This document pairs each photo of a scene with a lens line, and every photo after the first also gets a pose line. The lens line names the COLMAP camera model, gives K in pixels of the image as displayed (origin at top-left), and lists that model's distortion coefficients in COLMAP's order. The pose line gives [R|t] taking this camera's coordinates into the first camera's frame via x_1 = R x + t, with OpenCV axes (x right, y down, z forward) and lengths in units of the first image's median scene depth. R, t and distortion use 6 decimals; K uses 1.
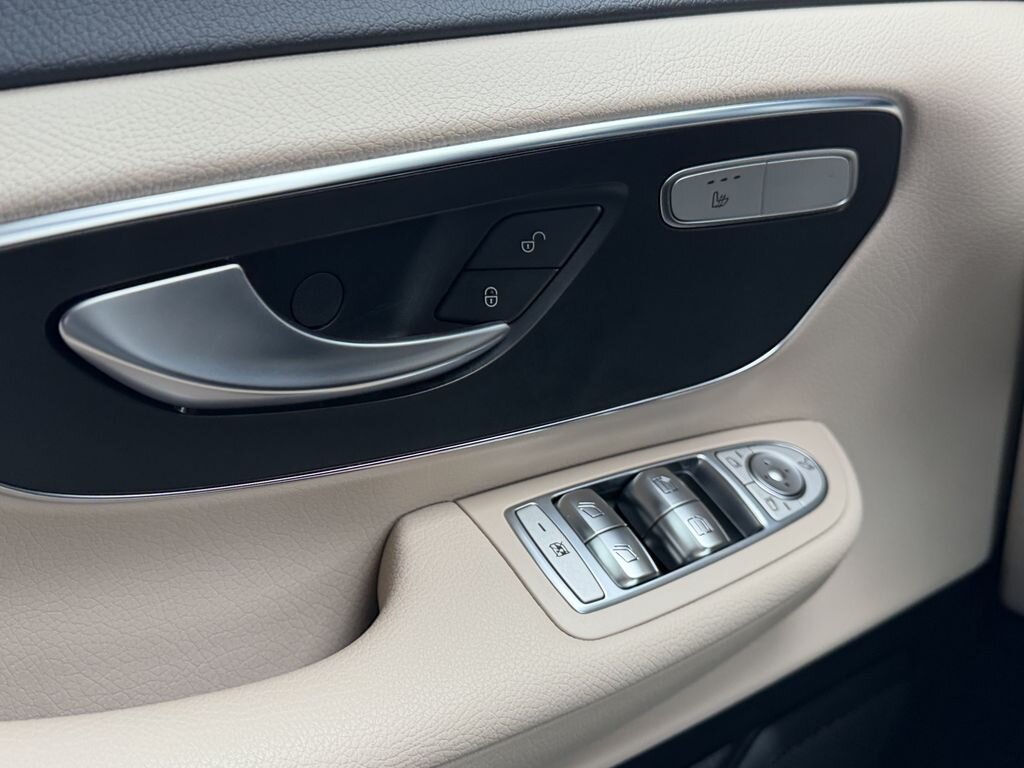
lens RADIAL K [[1098.4, 0, 504.1], [0, 1098.4, 385.0], [0, 0, 1]] dist [0.146233, -0.439088]
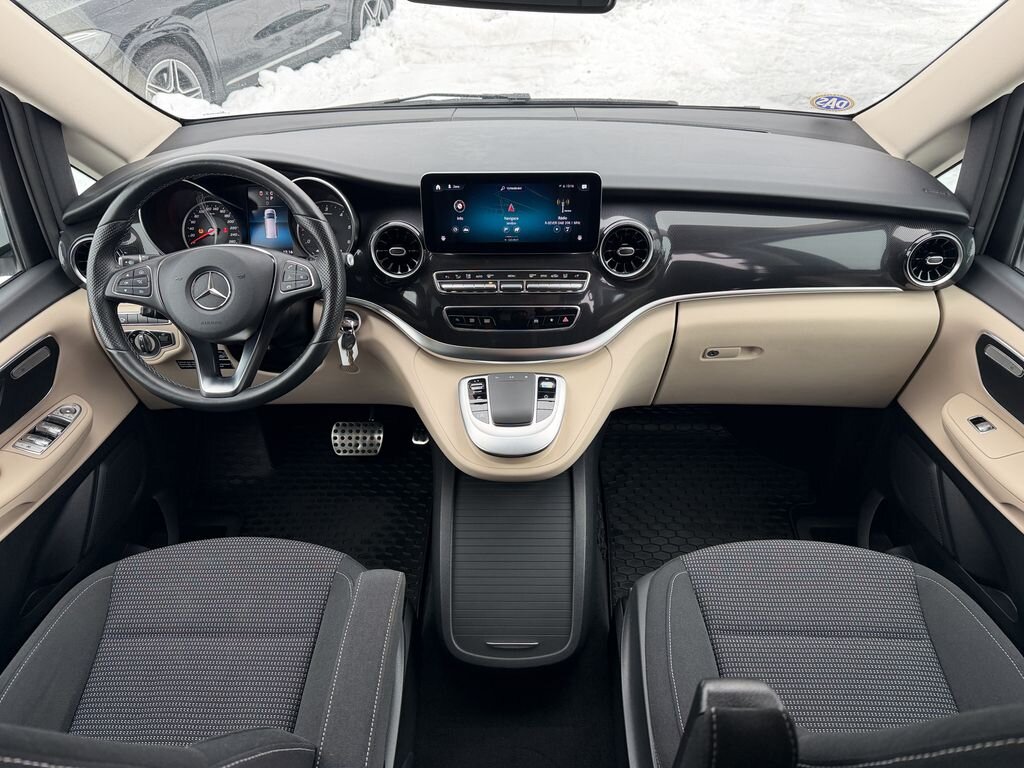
lens RADIAL K [[717.8, 0, 512.0], [0, 717.8, 384.0], [0, 0, 1]] dist [0.026191, -0.000513]
pose [[0.645357, -0.461837, 0.608458, -0.382761], [0.357927, 0.886506, 0.293251, -0.267841], [-0.674835, 0.028532, 0.737417, -2.745209]]
